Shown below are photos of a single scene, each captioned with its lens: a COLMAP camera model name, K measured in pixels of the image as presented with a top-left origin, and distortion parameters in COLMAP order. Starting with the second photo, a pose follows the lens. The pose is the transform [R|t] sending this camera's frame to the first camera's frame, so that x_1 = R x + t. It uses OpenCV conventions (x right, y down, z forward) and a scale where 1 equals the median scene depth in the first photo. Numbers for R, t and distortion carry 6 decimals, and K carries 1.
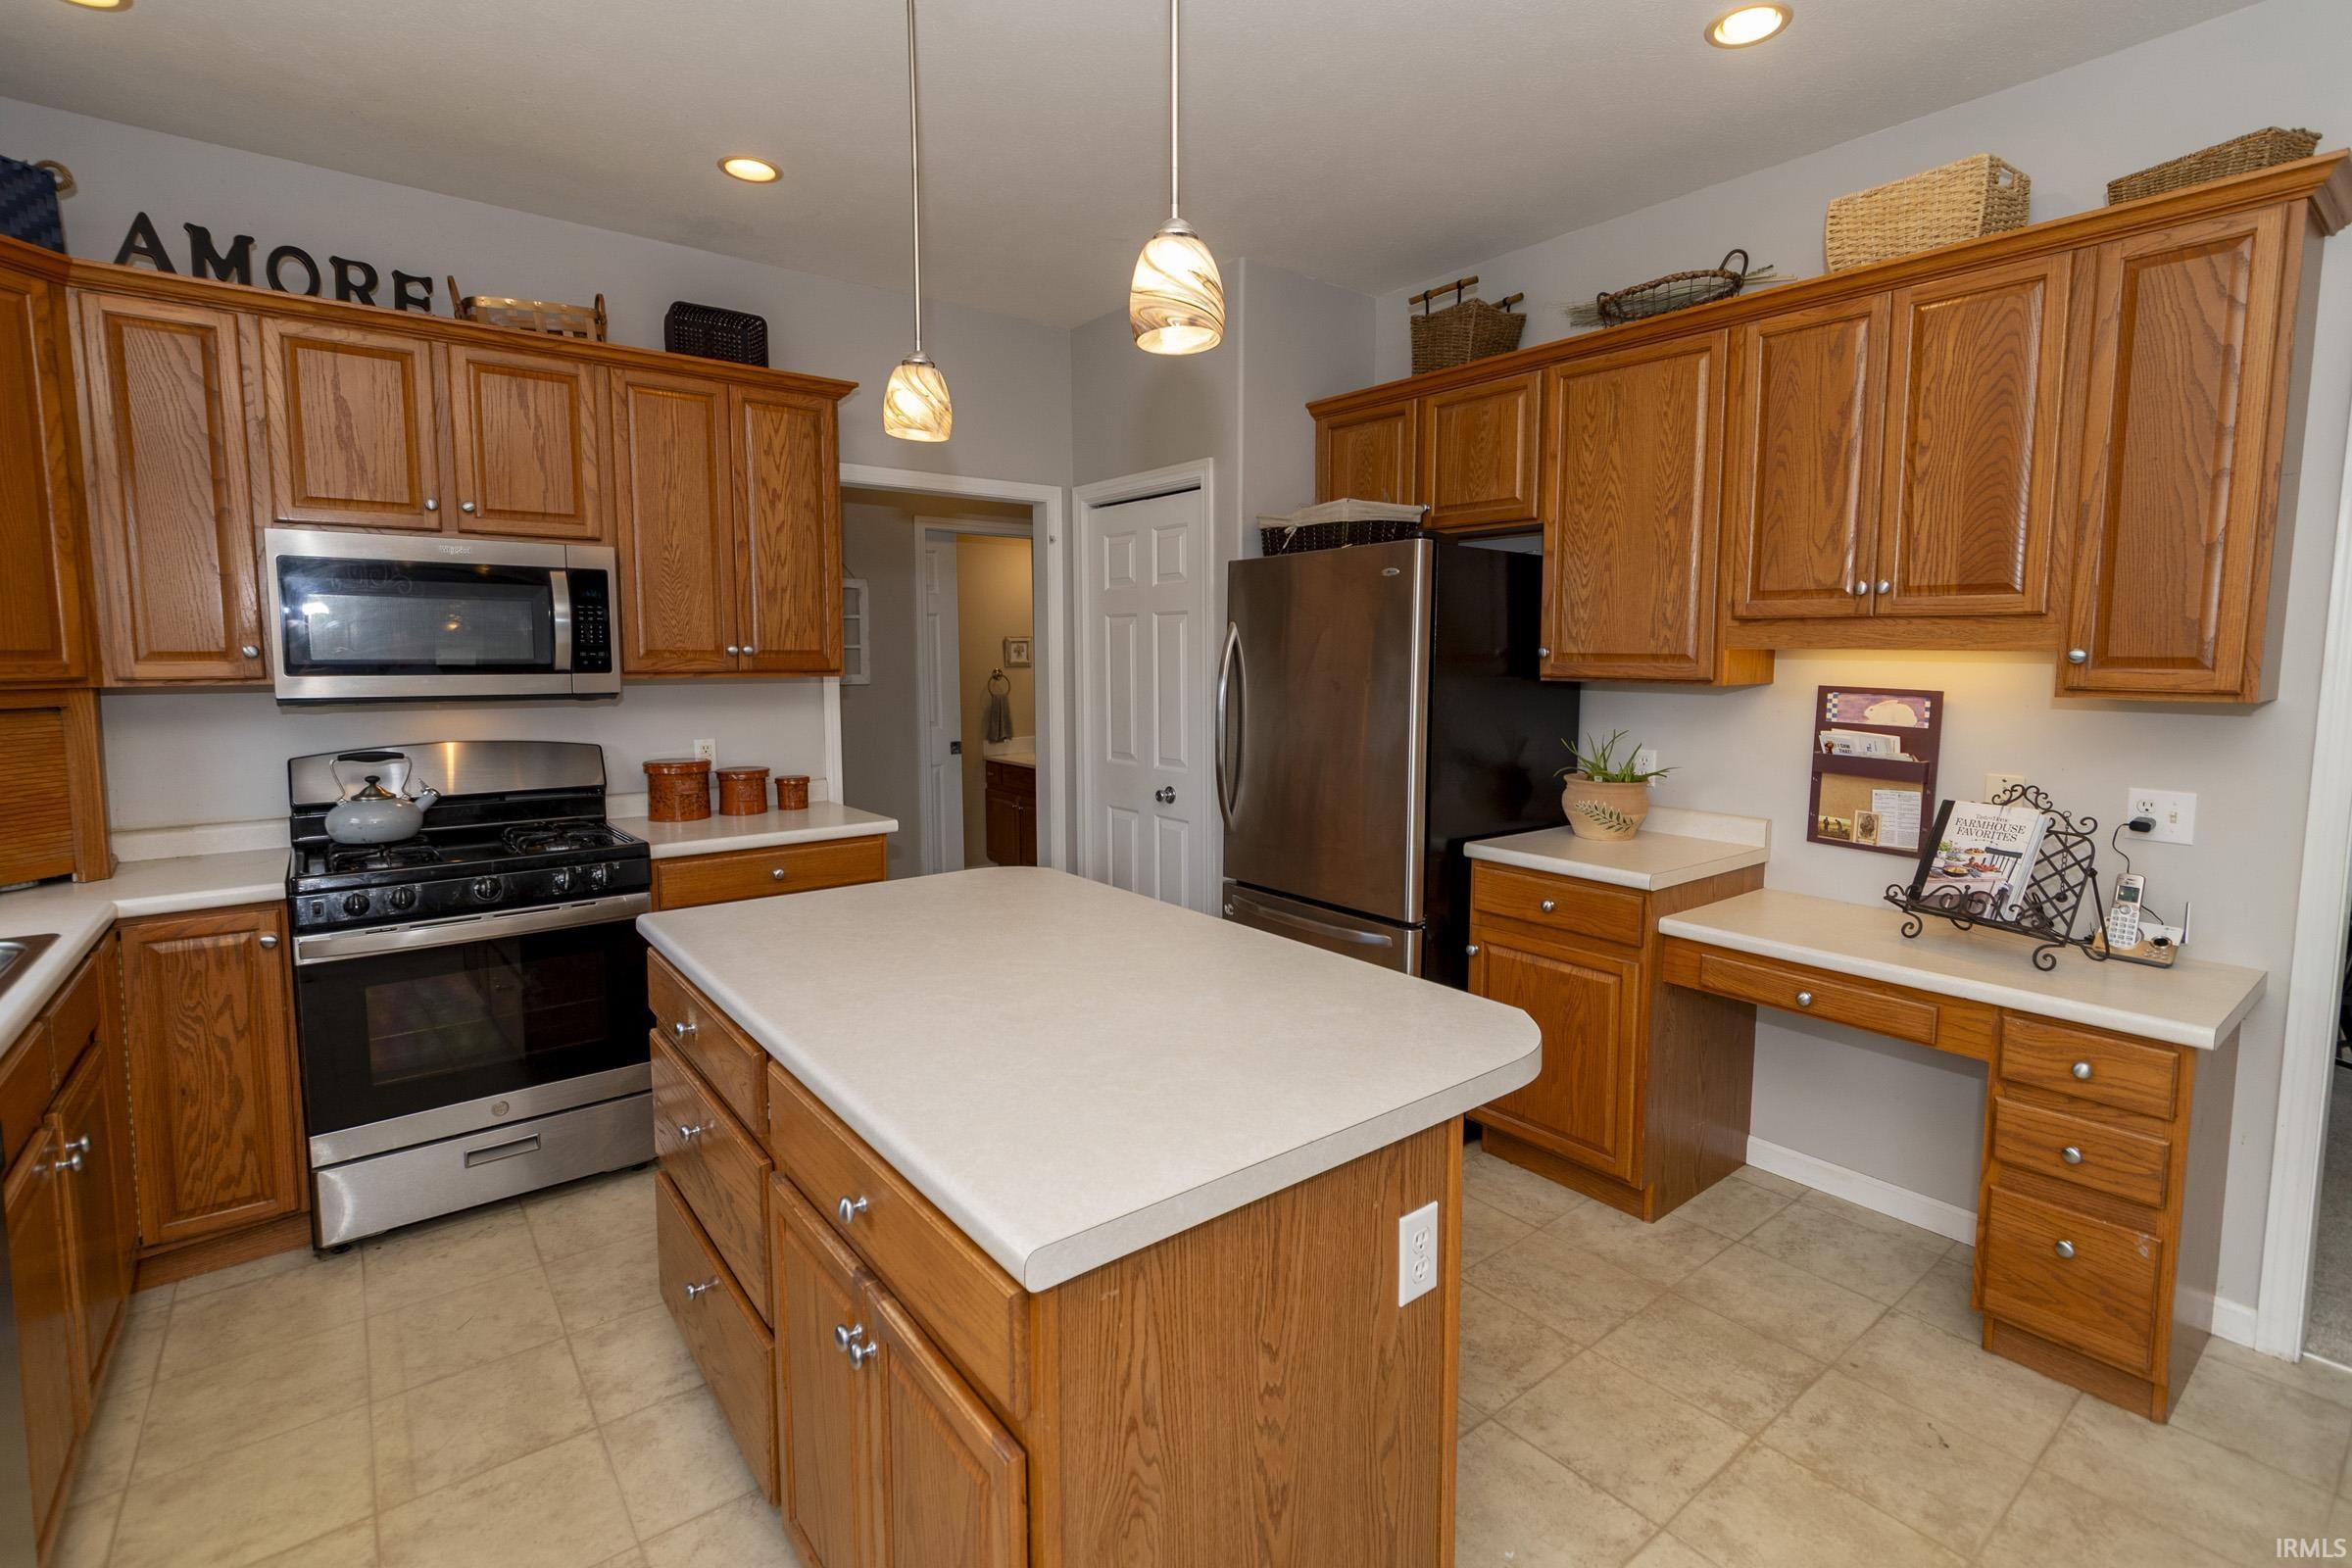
lens RADIAL K [[1074.4, 0, 1187.8], [0, 1074.4, 749.4], [0, 0, 1]] dist [0.000888, 0.000340]
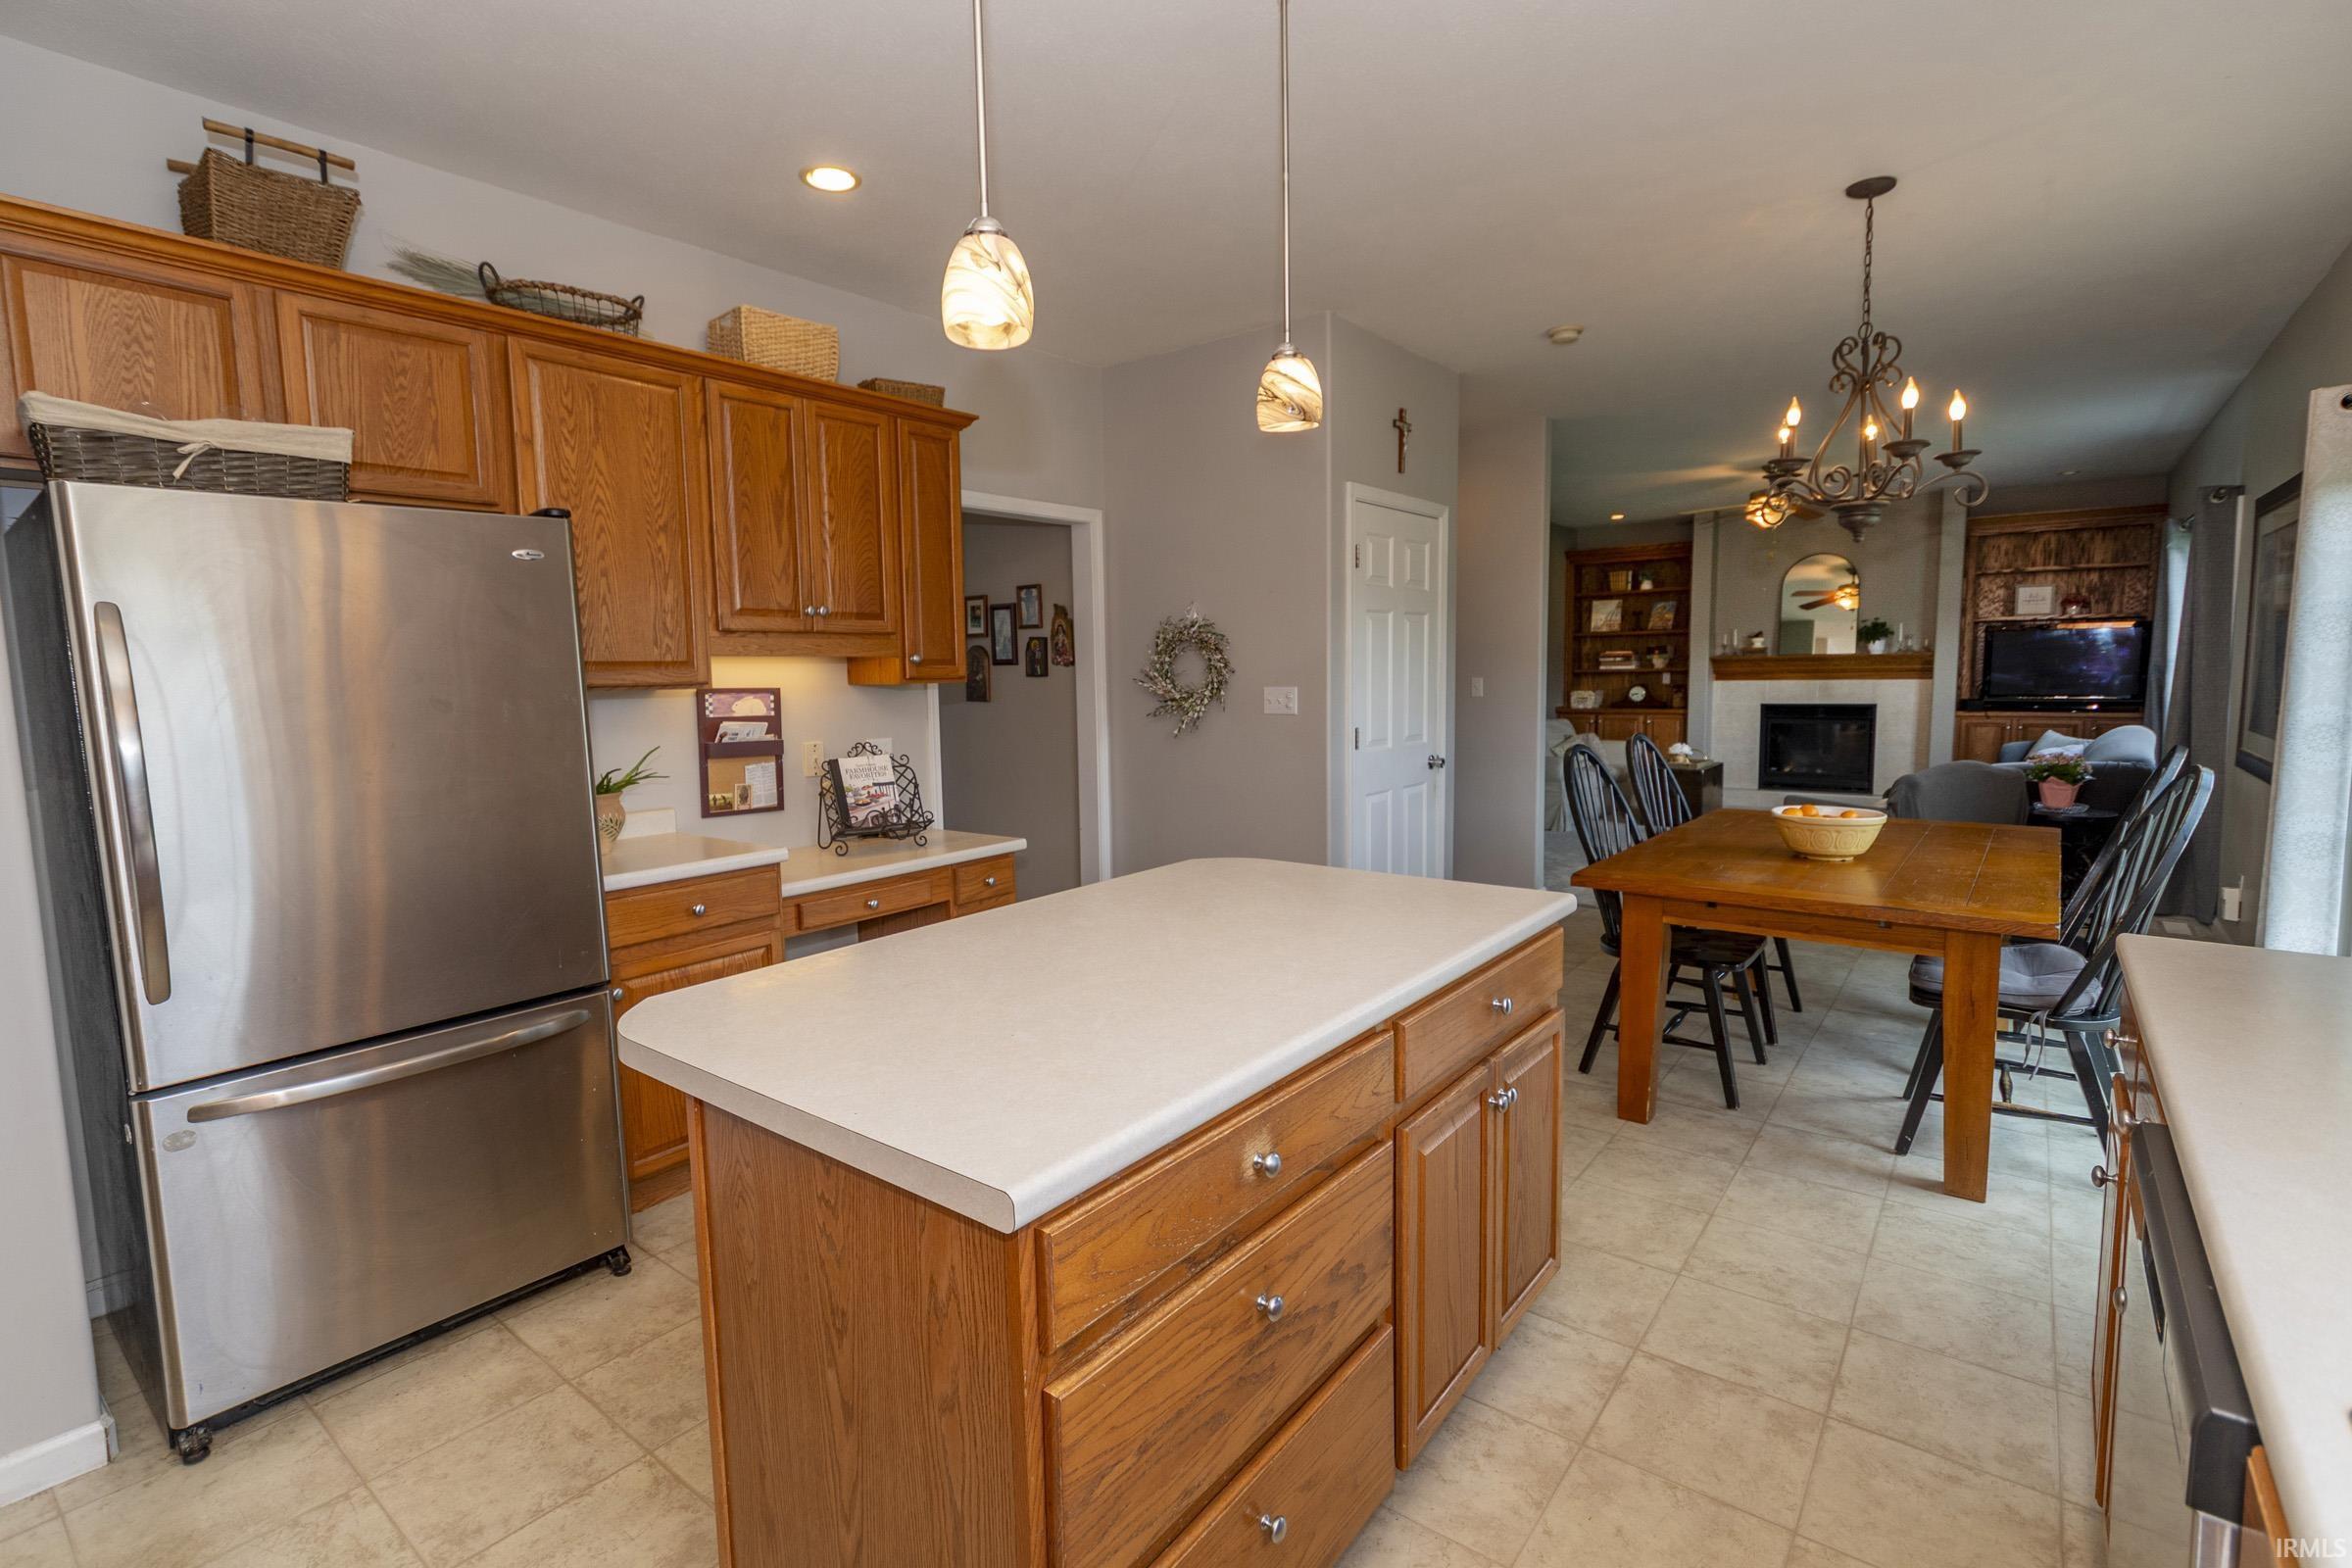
lens RADIAL K [[1106.3, 0, 1146.2], [0, 1106.3, 775.9], [0, 0, 1]] dist [-0.005020, -0.000010]
pose [[-0.228041, -0.093937, 0.969109, -0.785464], [0.109008, 0.986614, 0.121284, -0.061563], [-0.967530, 0.133298, -0.214749, 0.841836]]
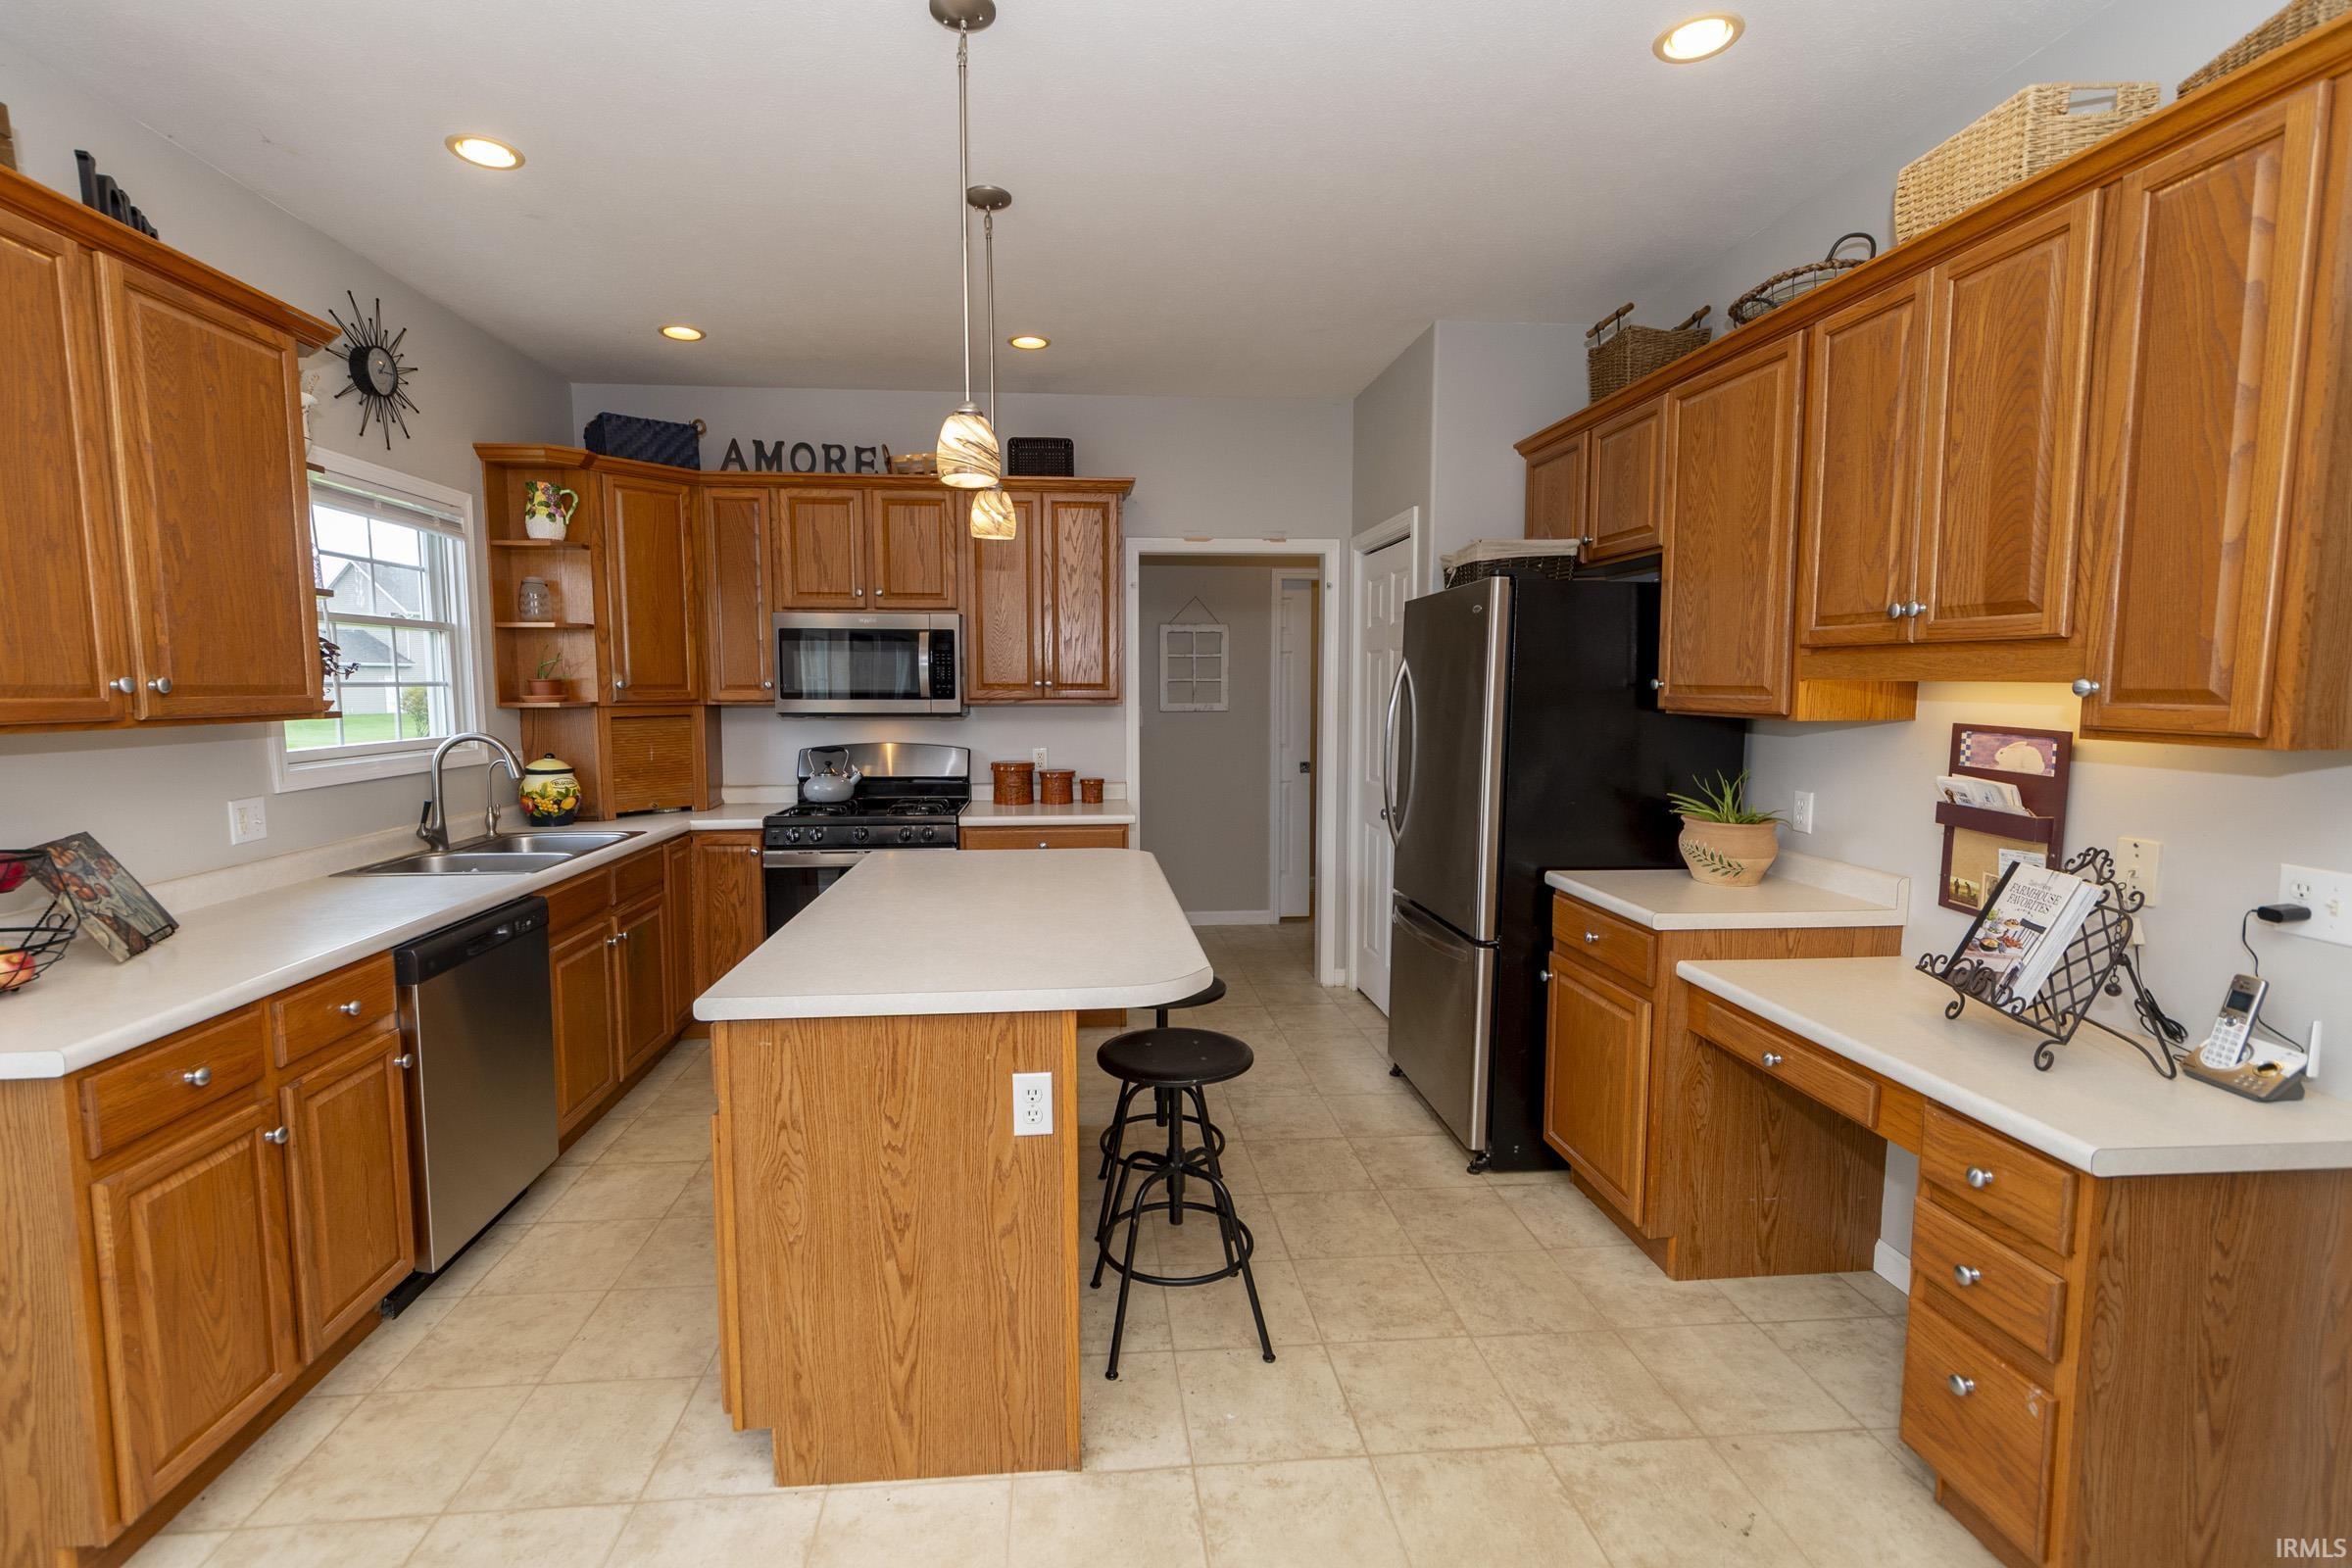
lens RADIAL K [[1038.5, 0, 1149.9], [0, 1038.5, 774.1], [0, 0, 1]] dist [0.000645, 0.001631]
pose [[0.830868, 0.046800, -0.554498, 0.549152], [-0.049024, 0.998739, 0.010837, 0.003390], [0.554306, 0.018180, 0.832114, -0.036471]]
